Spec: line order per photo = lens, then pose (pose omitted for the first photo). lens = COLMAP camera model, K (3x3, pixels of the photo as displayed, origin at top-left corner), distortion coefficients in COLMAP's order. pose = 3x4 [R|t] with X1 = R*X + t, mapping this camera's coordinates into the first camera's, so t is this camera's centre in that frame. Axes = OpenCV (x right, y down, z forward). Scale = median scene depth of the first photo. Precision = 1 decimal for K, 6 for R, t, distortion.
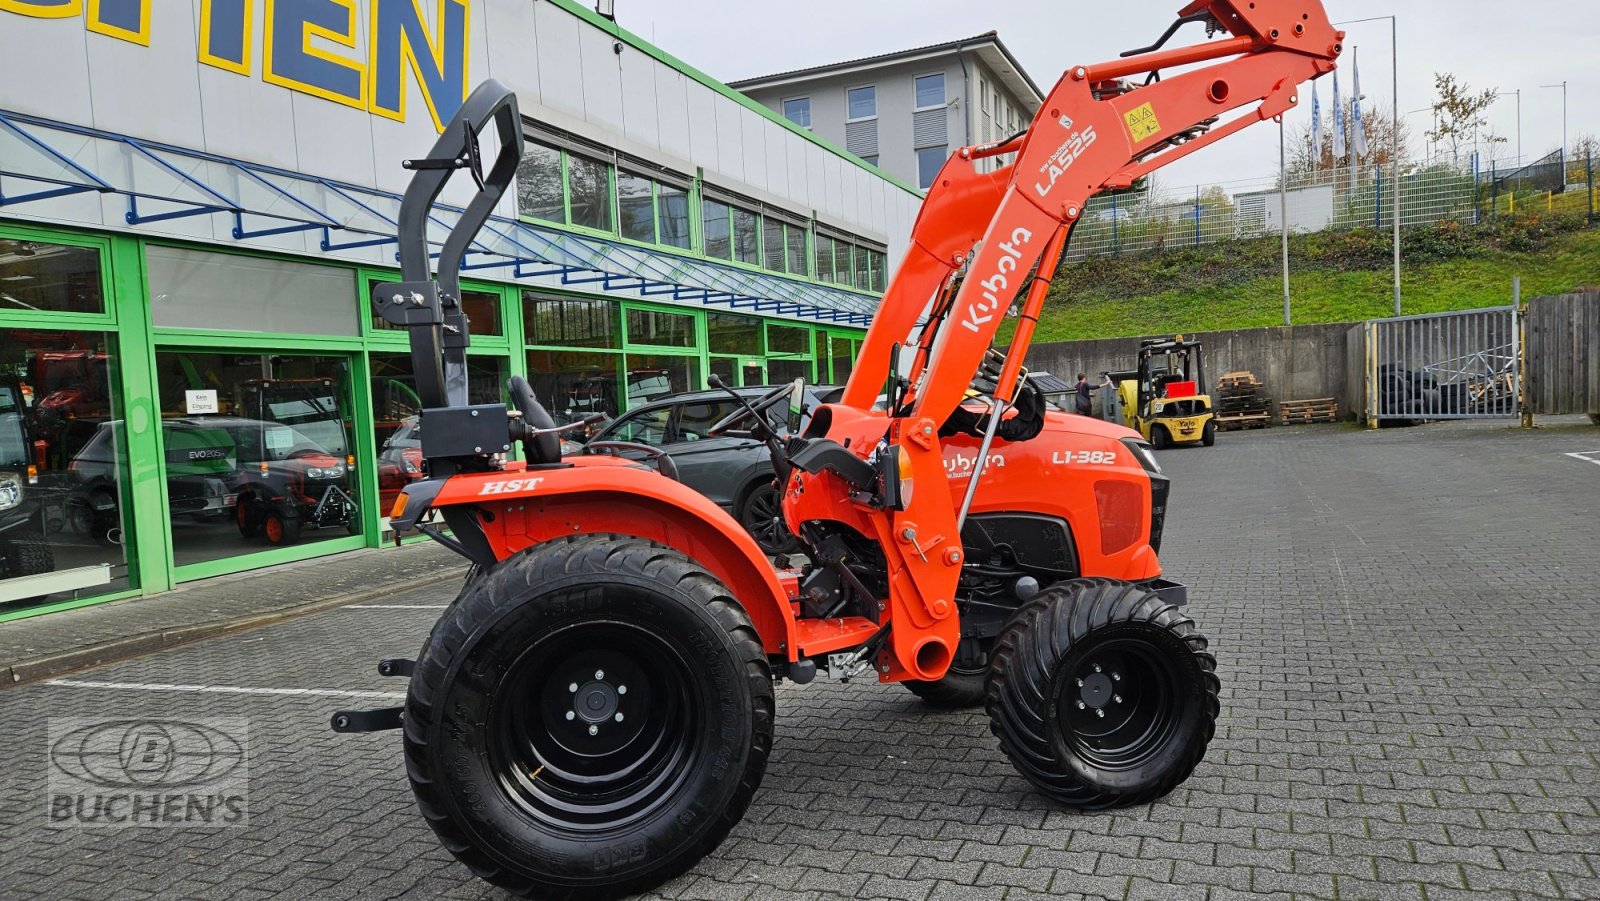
lens RADIAL K [[1072.5, 0, 820.9], [0, 1072.5, 483.6], [0, 0, 1]] dist [0.098172, -0.088925]
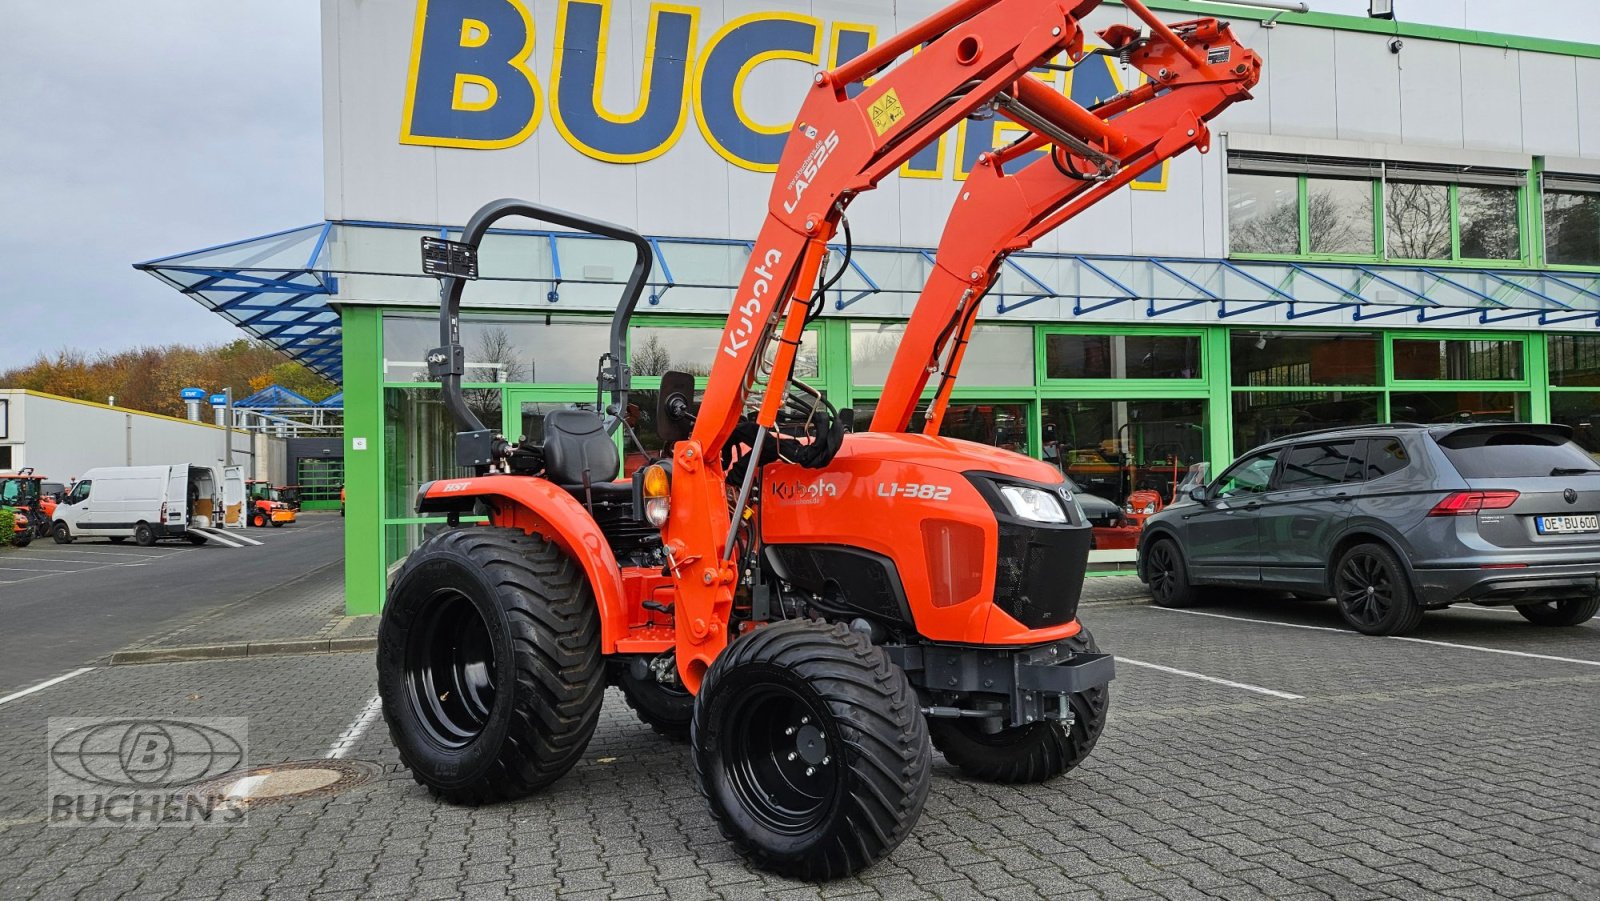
lens RADIAL K [[1081.3, 0, 801.2], [0, 1081.3, 473.7], [0, 0, 1]] dist [0.085653, -0.081604]
pose [[0.614580, 0.026681, -0.788403, 0.304702], [-0.070939, 0.997248, -0.021550, -0.004497], [0.785659, 0.069172, 0.614781, 0.133433]]
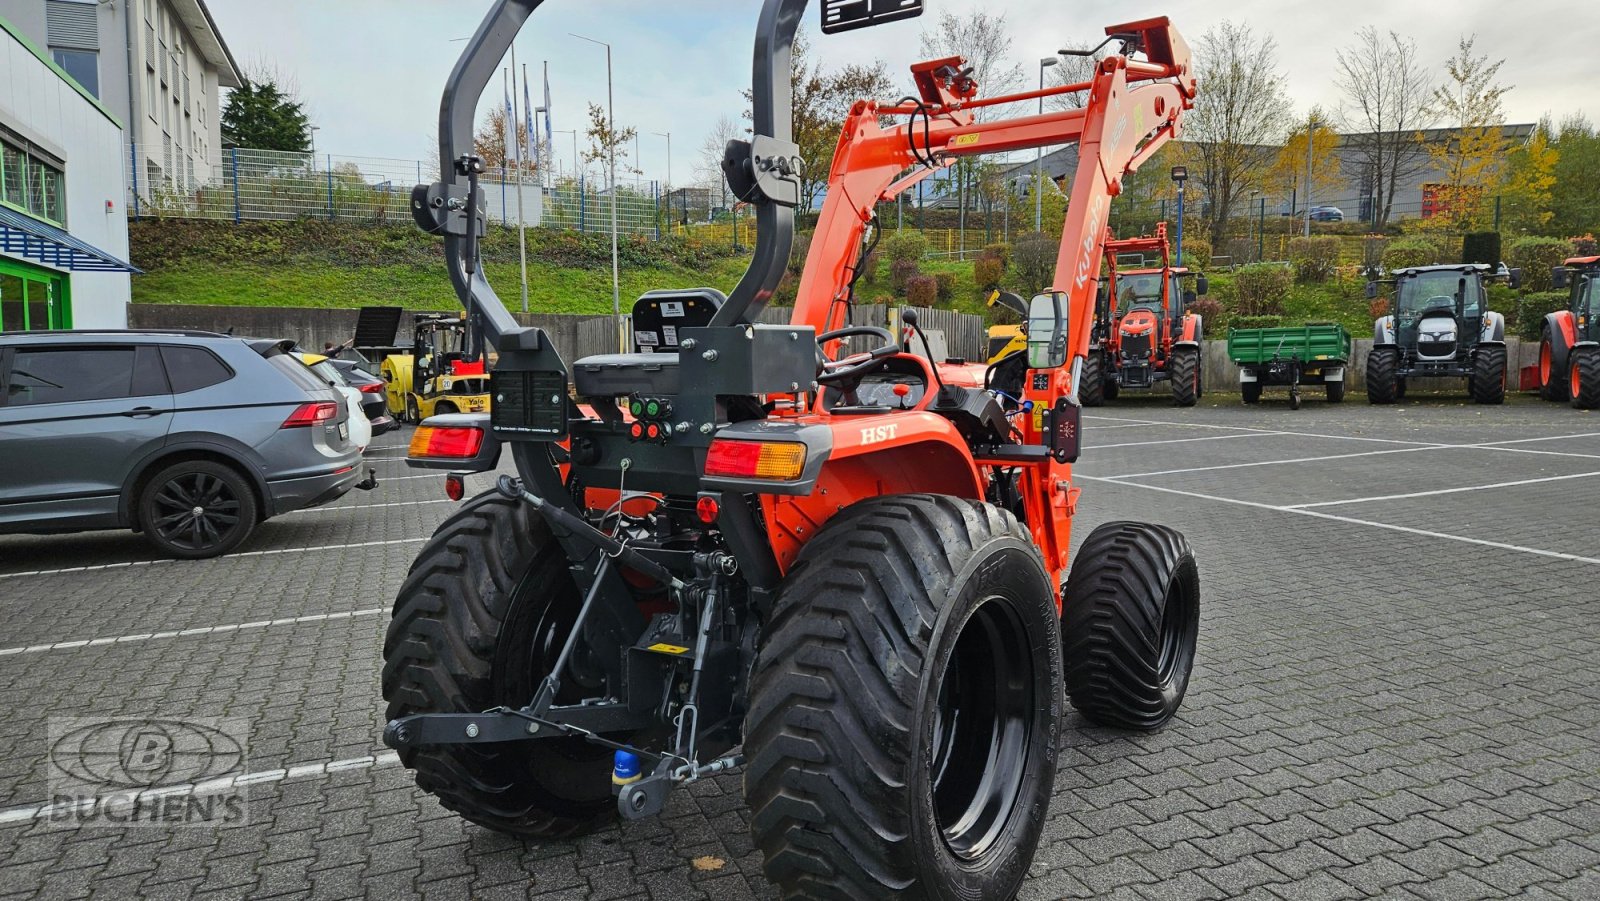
lens RADIAL K [[1069.9, 0, 822.8], [0, 1069.9, 455.7], [0, 0, 1]] dist [0.095688, -0.084266]
pose [[0.712928, -0.011653, 0.701141, -0.234537], [0.019479, 0.999805, -0.003189, 0.005543], [-0.700967, 0.015931, 0.713016, 0.135267]]
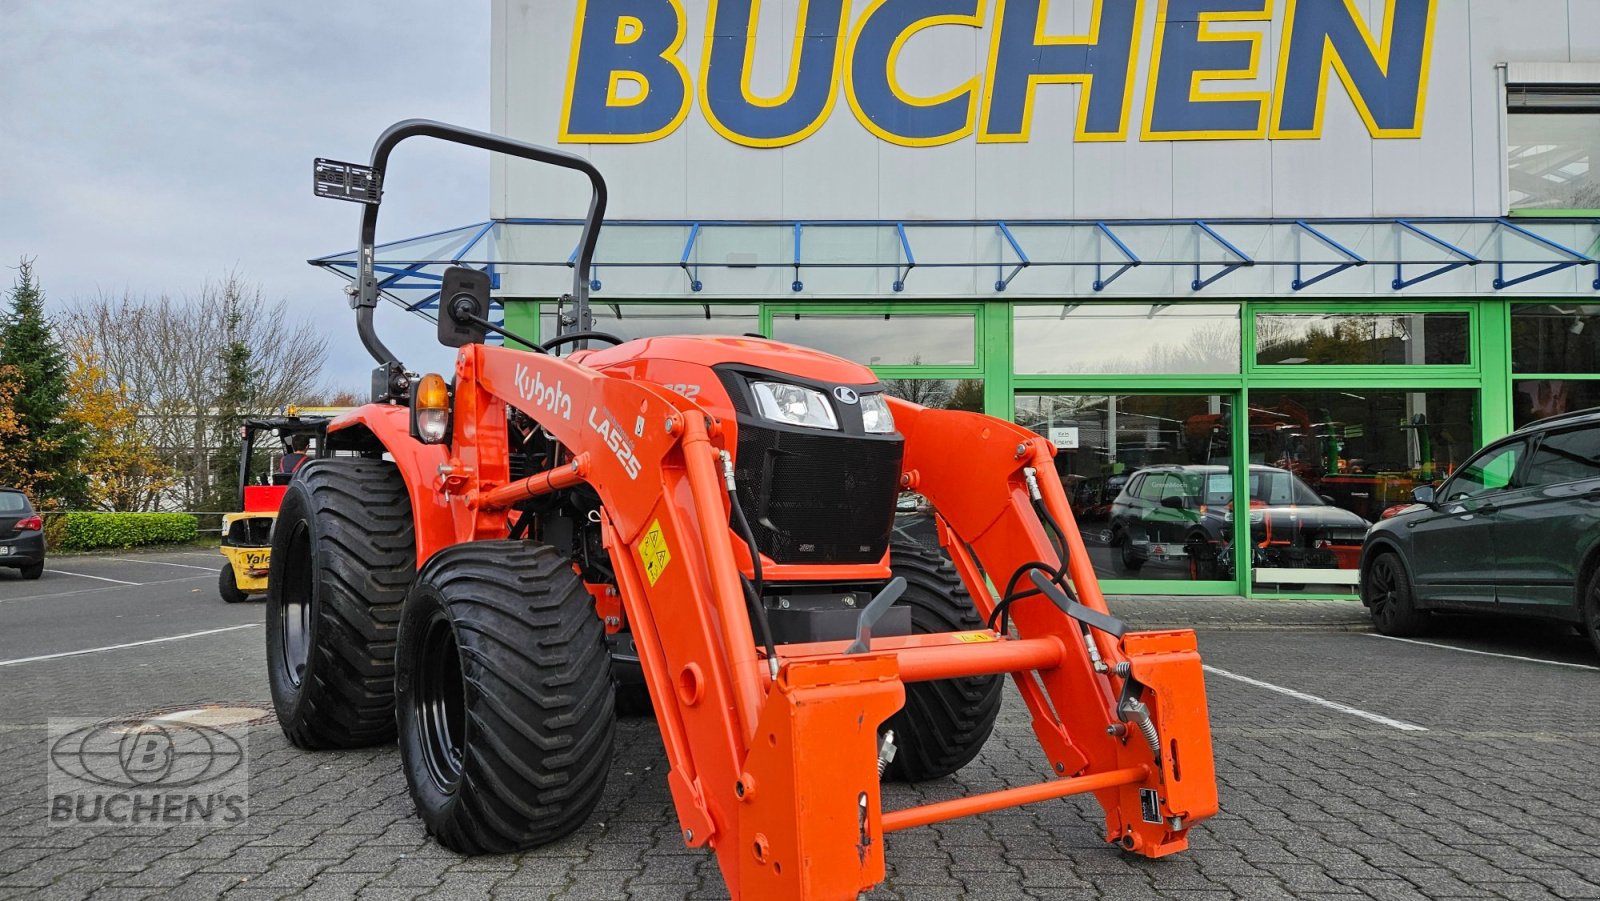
lens RADIAL K [[1074.4, 0, 781.9], [0, 1074.4, 477.5], [0, 0, 1]] dist [0.093537, -0.086114]
pose [[0.361634, 0.017619, -0.932154, 0.322560], [-0.096850, 0.995122, -0.018764, 0.012915], [0.927276, 0.097065, 0.361576, 0.283523]]
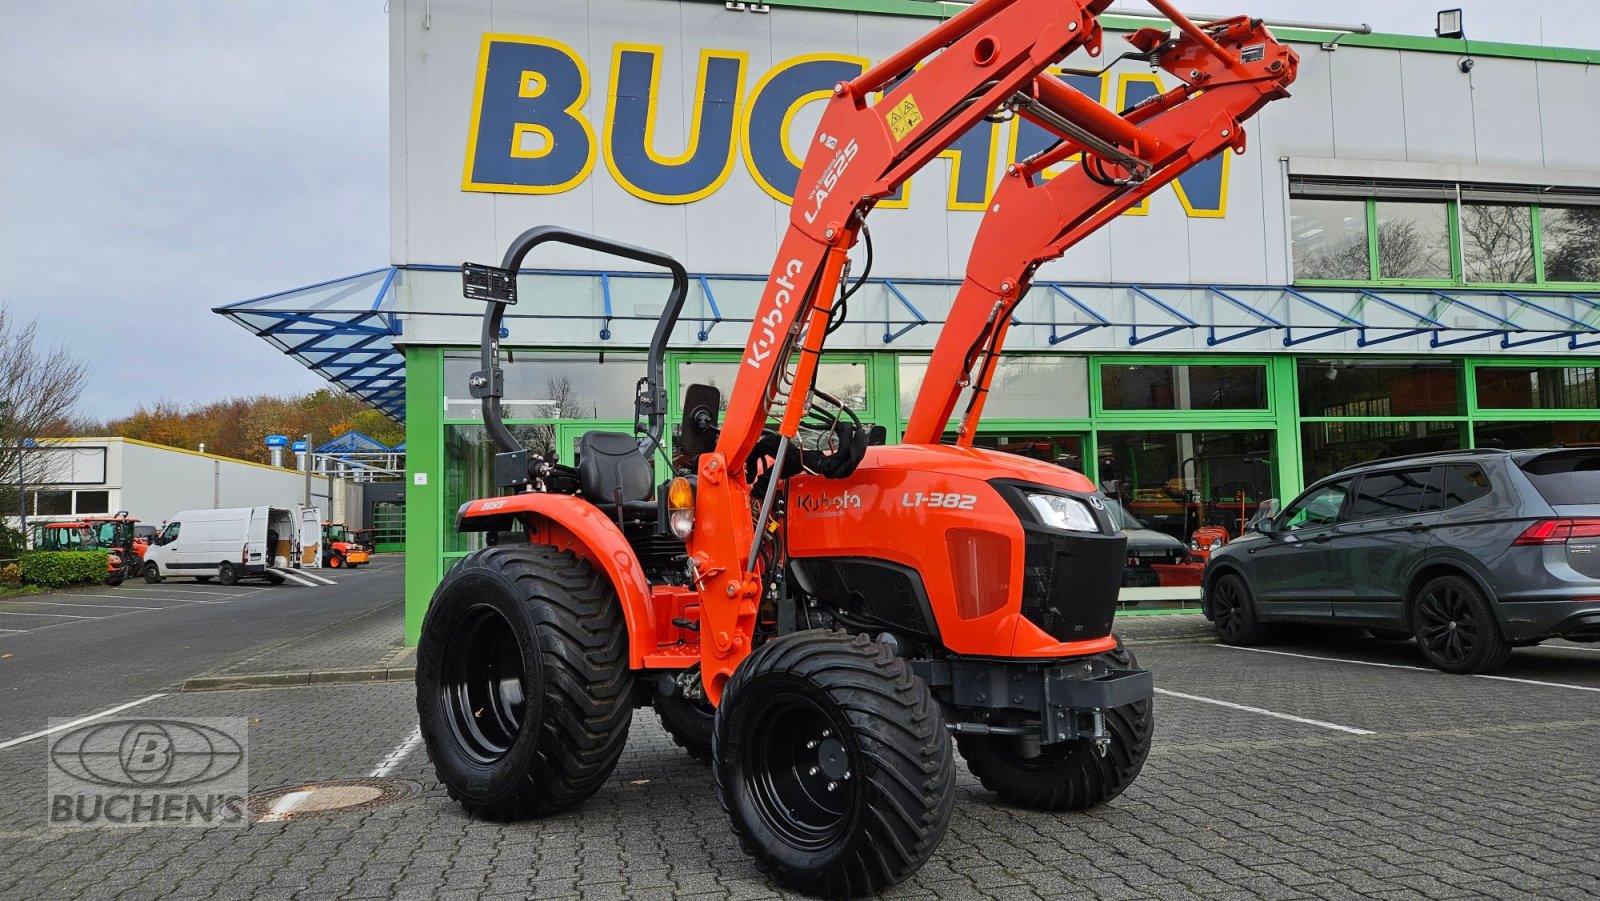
lens RADIAL K [[1080.8, 0, 773.3], [0, 1080.8, 468.8], [0, 0, 1]] dist [0.089985, -0.087259]
pose [[0.548958, -0.012183, -0.835761, 0.308834], [-0.070137, 0.995696, -0.060583, 0.004184], [0.832902, 0.091875, 0.545741, 0.144240]]
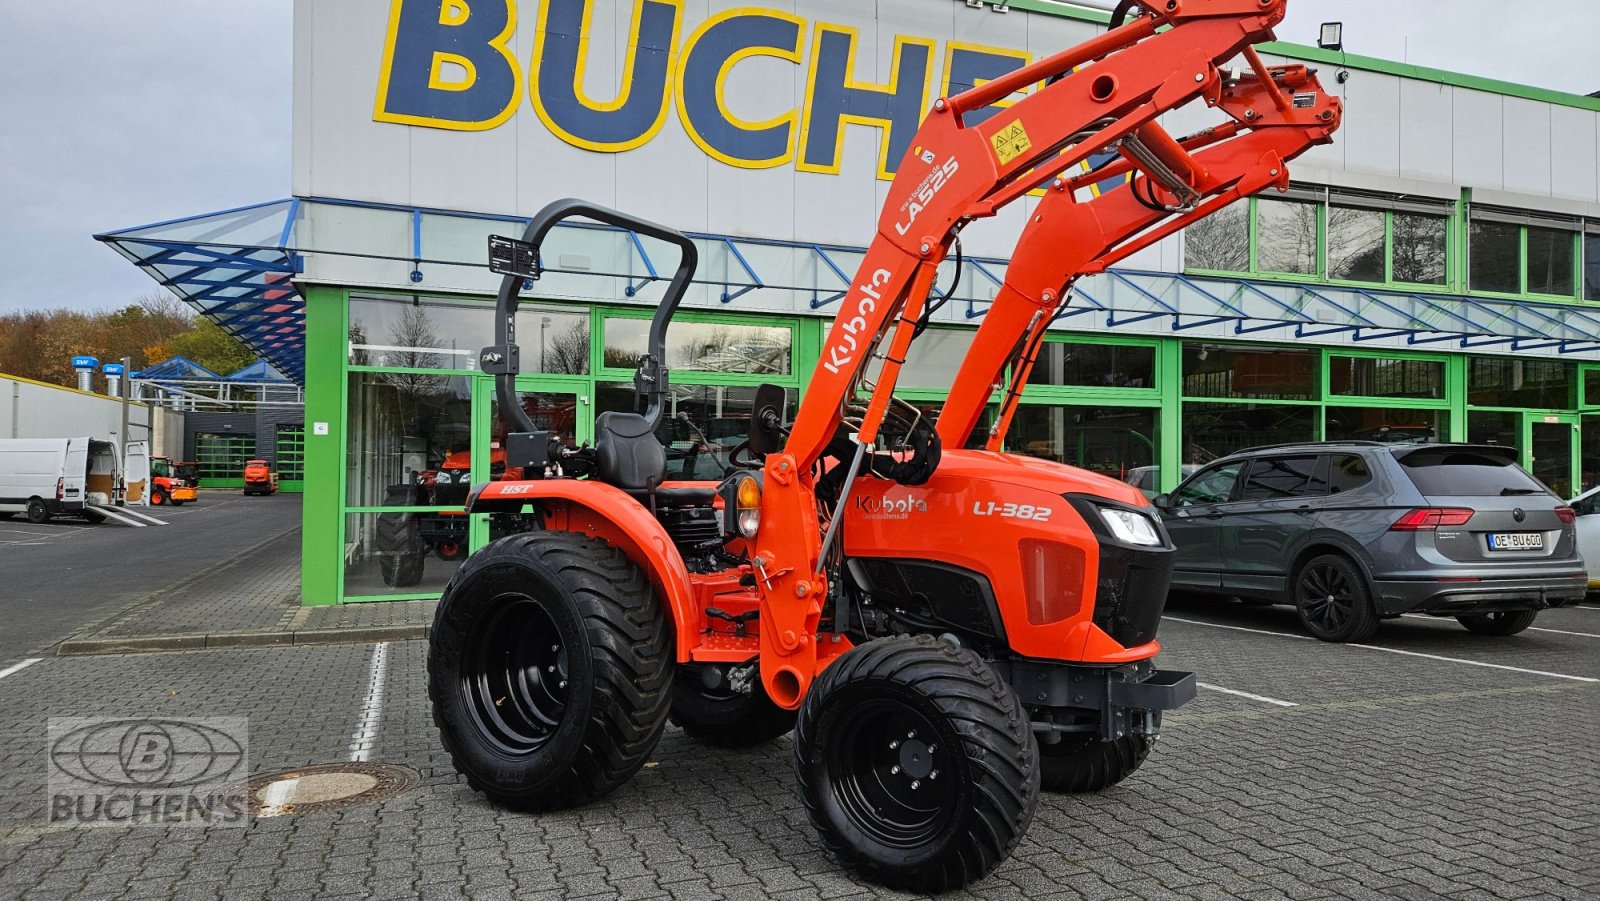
lens RADIAL K [[1080.9, 0, 808.1], [0, 1080.9, 470.0], [0, 0, 1]] dist [0.088370, -0.082200]
pose [[0.678791, 0.048725, -0.732713, 0.272742], [-0.095781, 0.995147, -0.022556, -0.007420], [0.728058, 0.085490, 0.680164, 0.089706]]
